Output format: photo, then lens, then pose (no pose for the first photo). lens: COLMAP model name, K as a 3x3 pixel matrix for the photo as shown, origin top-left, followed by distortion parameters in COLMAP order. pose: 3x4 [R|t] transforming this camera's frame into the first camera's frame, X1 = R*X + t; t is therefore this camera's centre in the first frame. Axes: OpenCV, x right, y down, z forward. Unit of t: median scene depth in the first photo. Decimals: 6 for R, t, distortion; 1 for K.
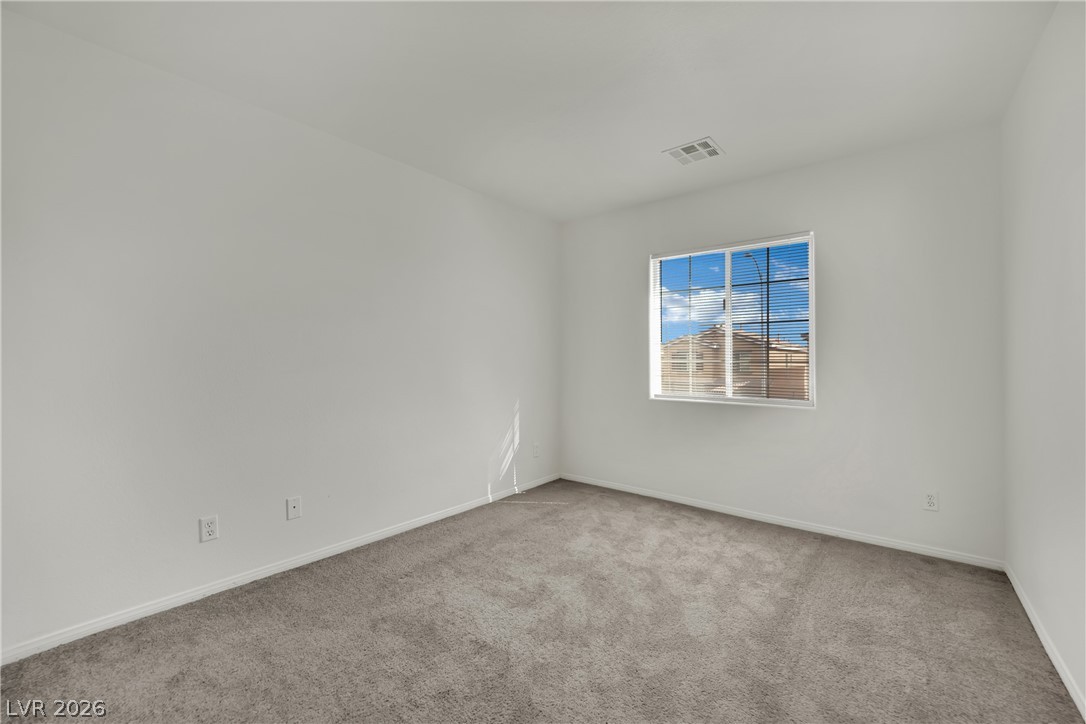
lens RADIAL K [[449.2, 0, 543.6], [0, 449.2, 359.9], [0, 0, 1]] dist [-0.025971, -0.000630]
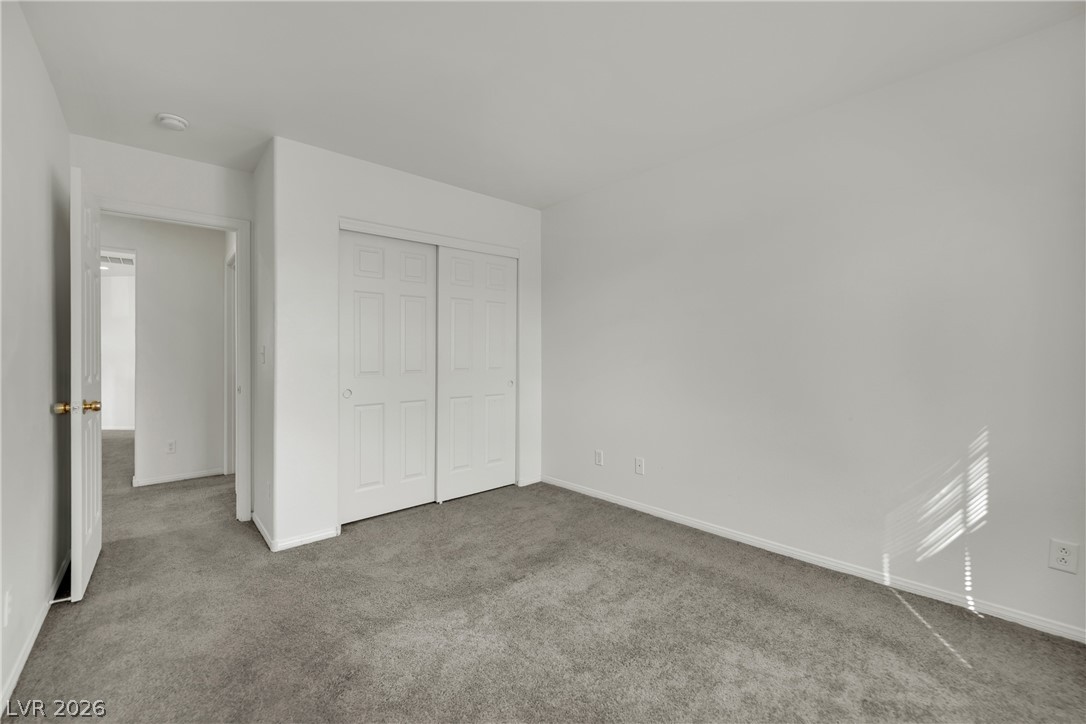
lens RADIAL K [[449.2, 0, 542.6], [0, 449.2, 357.0], [0, 0, 1]] dist [-0.025971, -0.000630]
pose [[-0.168259, 0.004835, -0.985731, 0.686829], [0.010767, 0.999937, 0.003066, -0.000761], [0.985684, -0.010098, -0.168301, 0.800779]]
